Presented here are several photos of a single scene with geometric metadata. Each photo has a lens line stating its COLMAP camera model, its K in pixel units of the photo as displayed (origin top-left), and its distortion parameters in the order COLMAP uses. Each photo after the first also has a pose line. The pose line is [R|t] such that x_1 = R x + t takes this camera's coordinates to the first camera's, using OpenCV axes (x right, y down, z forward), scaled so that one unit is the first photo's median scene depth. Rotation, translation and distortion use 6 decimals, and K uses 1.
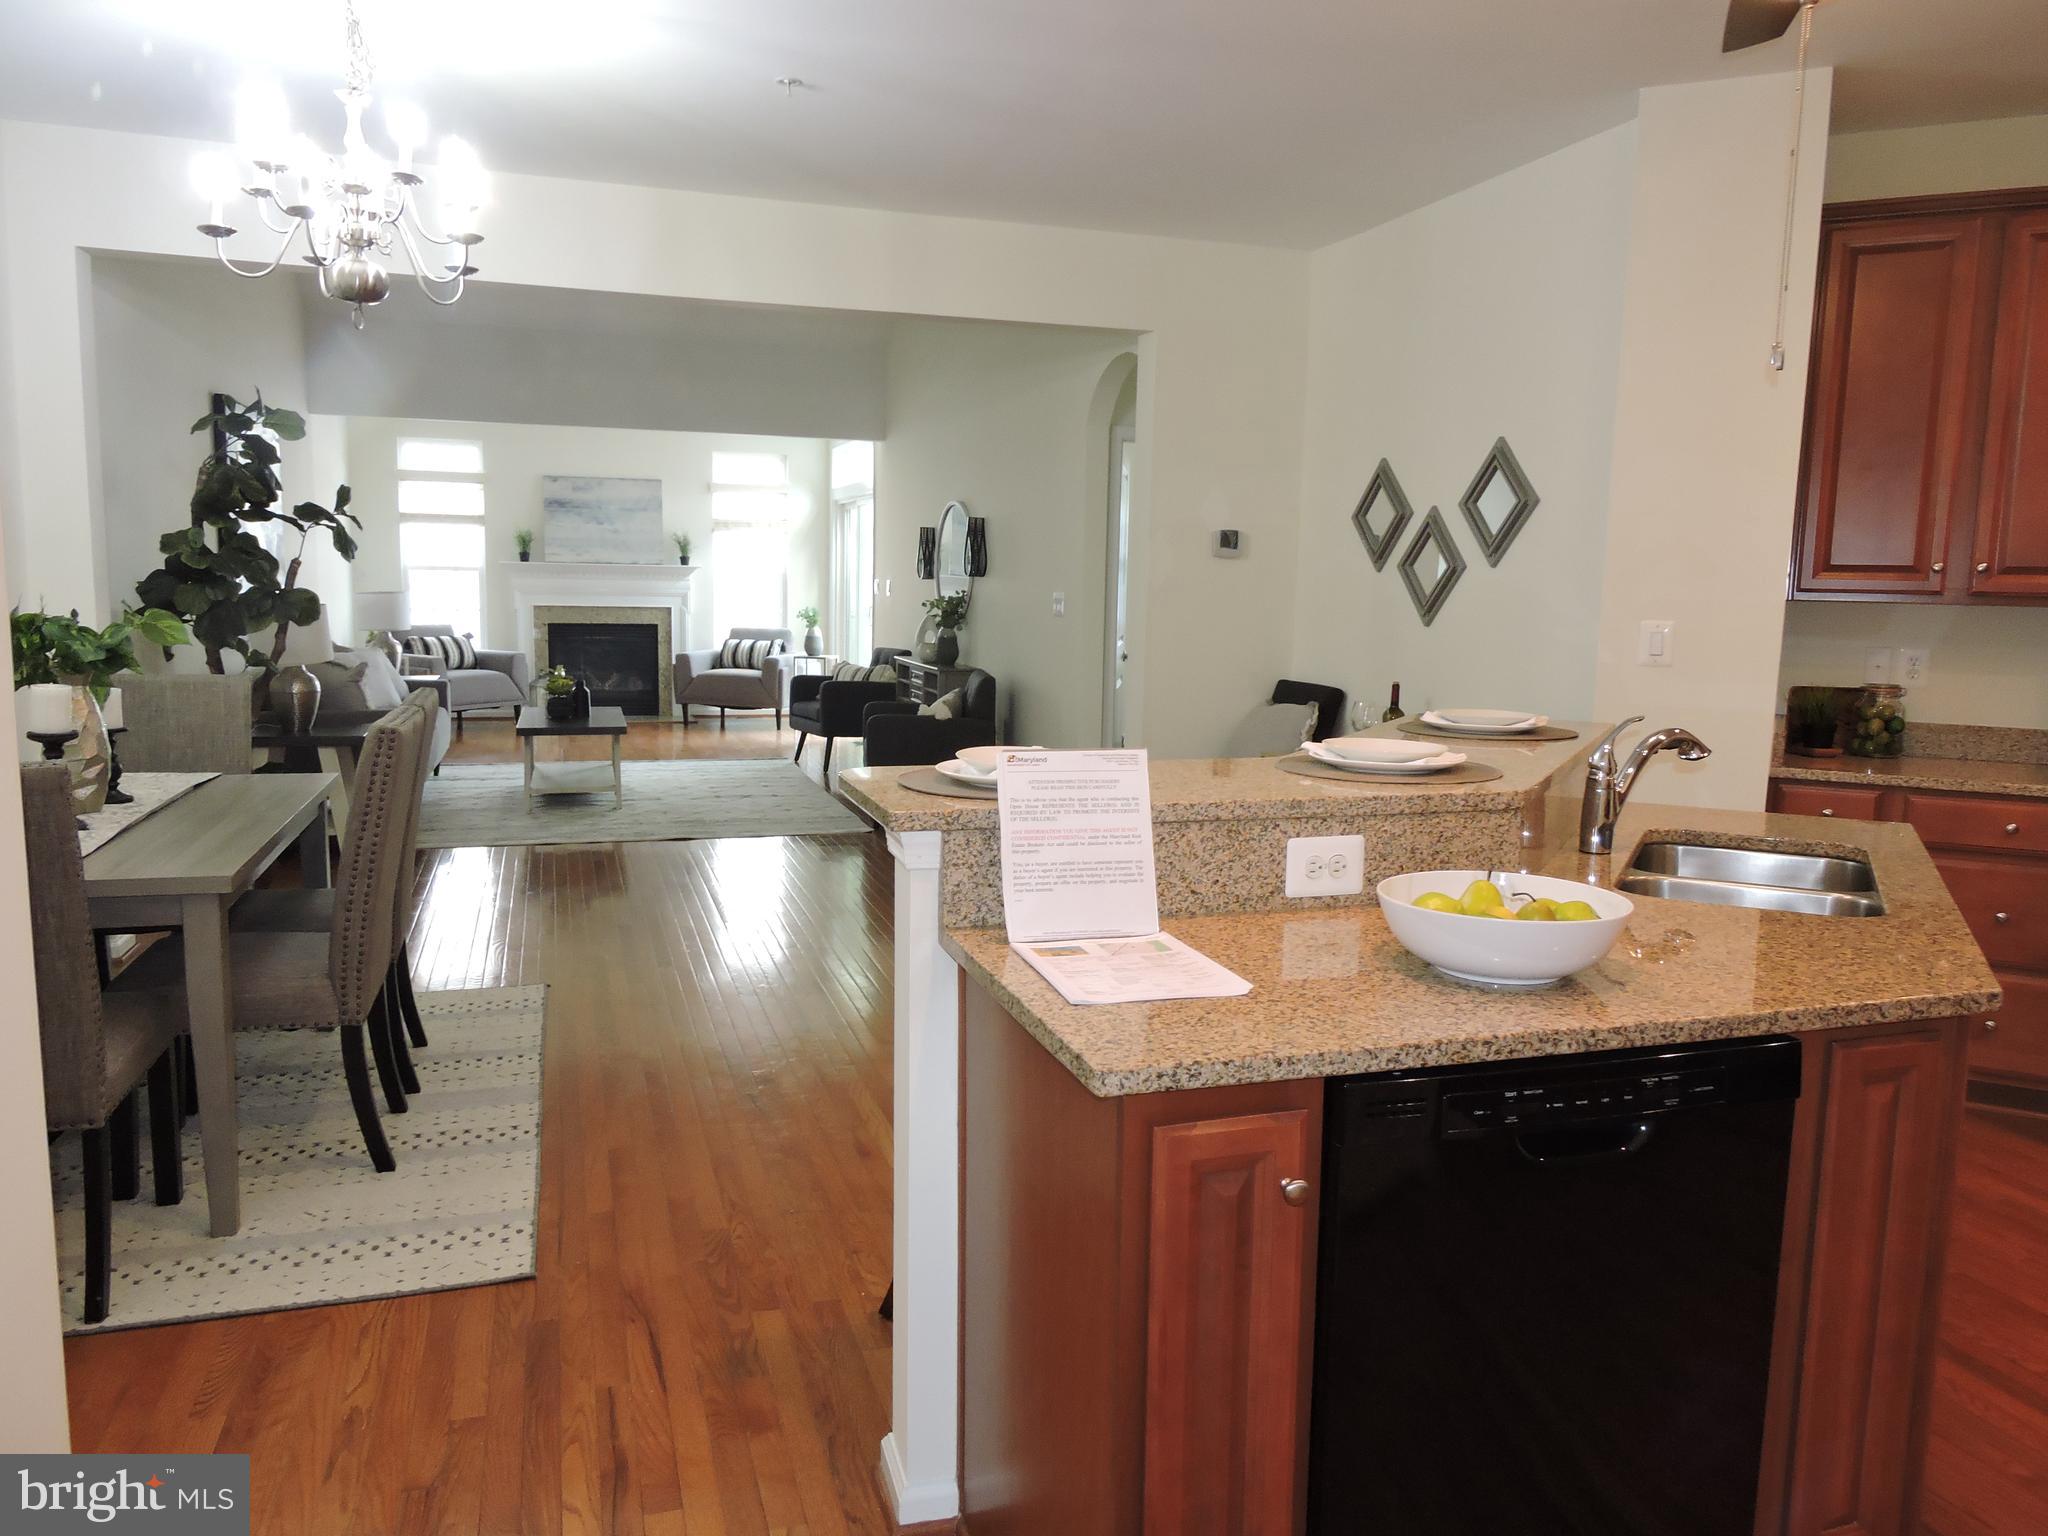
lens RADIAL K [[1460.3, 0, 1021.2], [0, 1460.3, 771.8], [0, 0, 1]] dist [-0.006454, 0.010258]
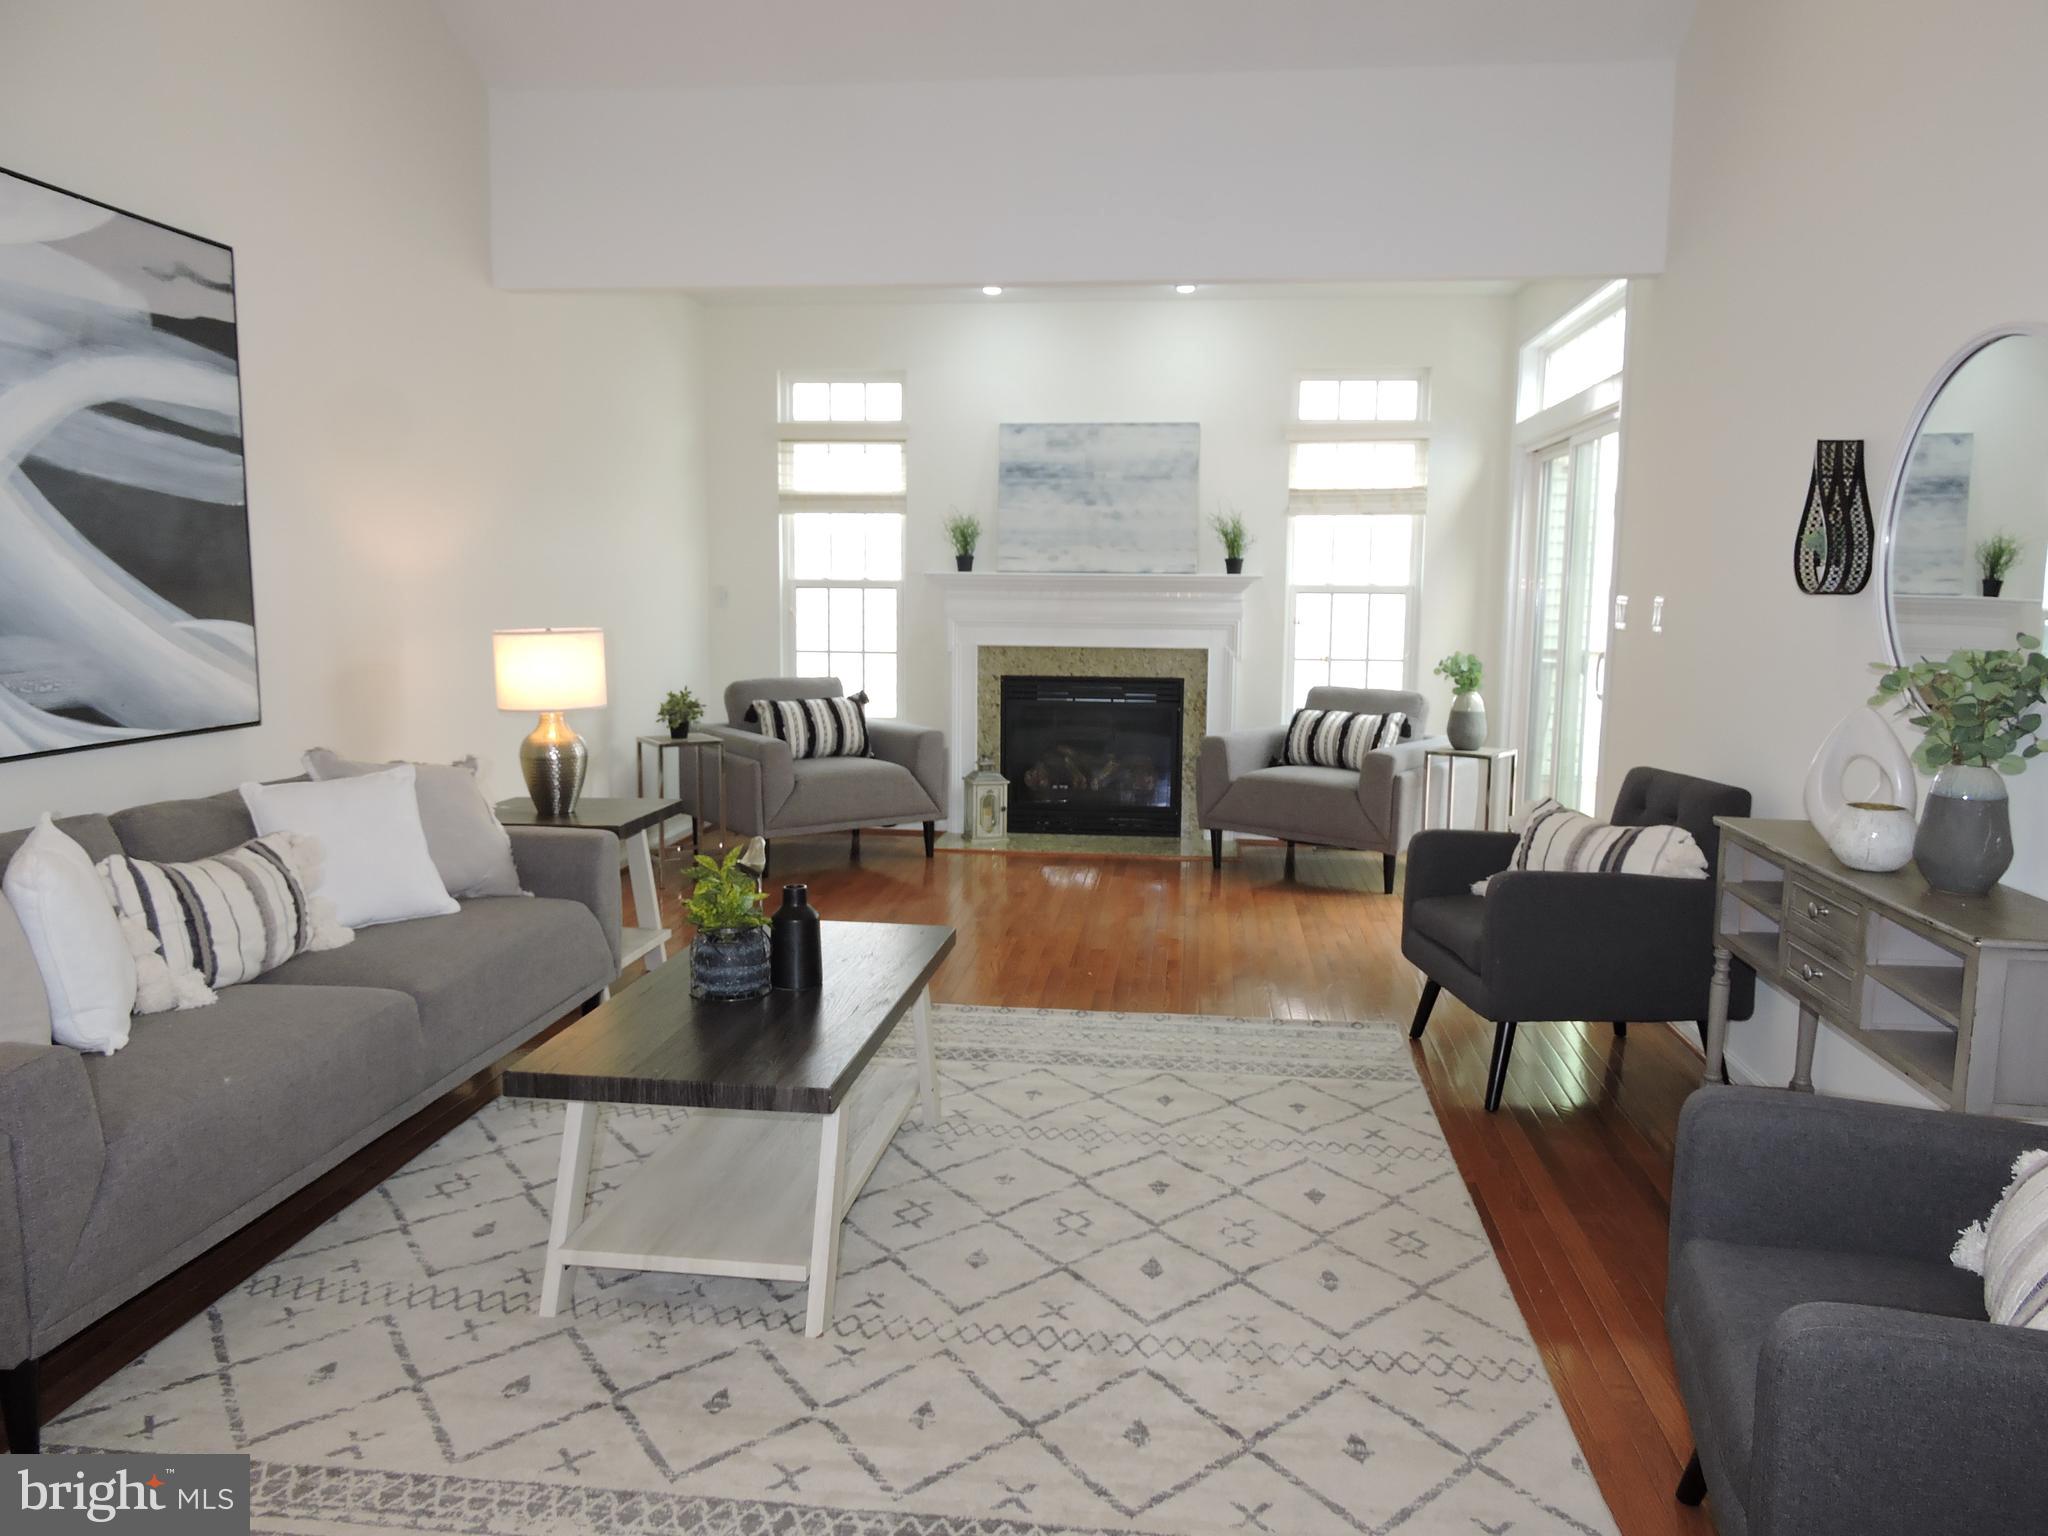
lens RADIAL K [[1460.3, 0, 1012.0], [0, 1460.3, 768.9], [0, 0, 1]] dist [-0.006454, 0.010258]
pose [[0.904183, 0.038460, -0.425411, -0.069139], [-0.043467, 0.999053, -0.002066, -0.064240], [0.424928, 0.020360, 0.904998, 0.475962]]
